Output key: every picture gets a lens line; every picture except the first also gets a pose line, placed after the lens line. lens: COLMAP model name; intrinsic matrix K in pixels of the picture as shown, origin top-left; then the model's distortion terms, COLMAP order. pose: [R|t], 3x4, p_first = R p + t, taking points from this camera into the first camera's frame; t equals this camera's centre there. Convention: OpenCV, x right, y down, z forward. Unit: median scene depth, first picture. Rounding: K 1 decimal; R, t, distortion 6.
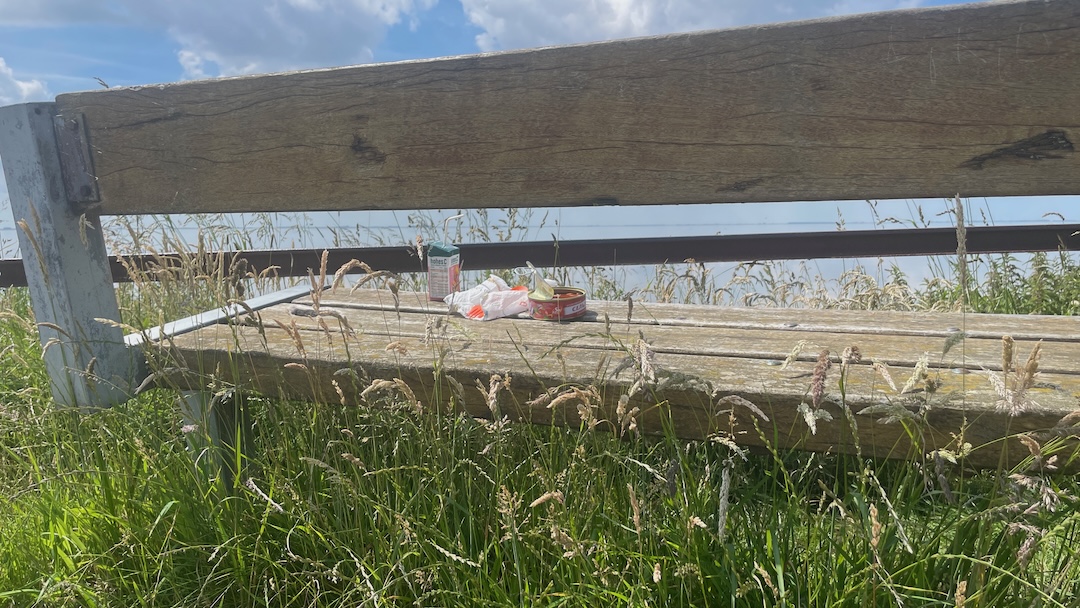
lens RADIAL K [[831.5, 0, 539.9], [0, 831.5, 299.7], [0, 0, 1]] dist [0.005243, -0.000450]
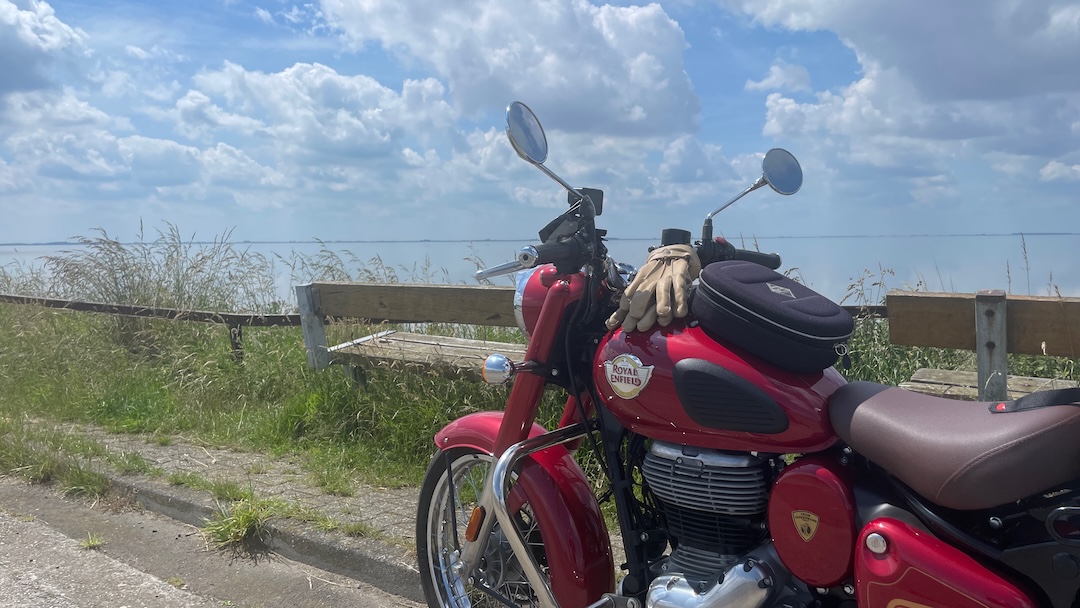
lens RADIAL K [[831.5, 0, 539.8], [0, 831.5, 306.4], [0, 0, 1]] dist [0.005243, -0.000450]
pose [[0.973705, 0.020245, -0.226912, 1.238926], [-0.022548, 0.999717, -0.007562, -0.135584], [0.226694, 0.012480, 0.973886, -2.356108]]
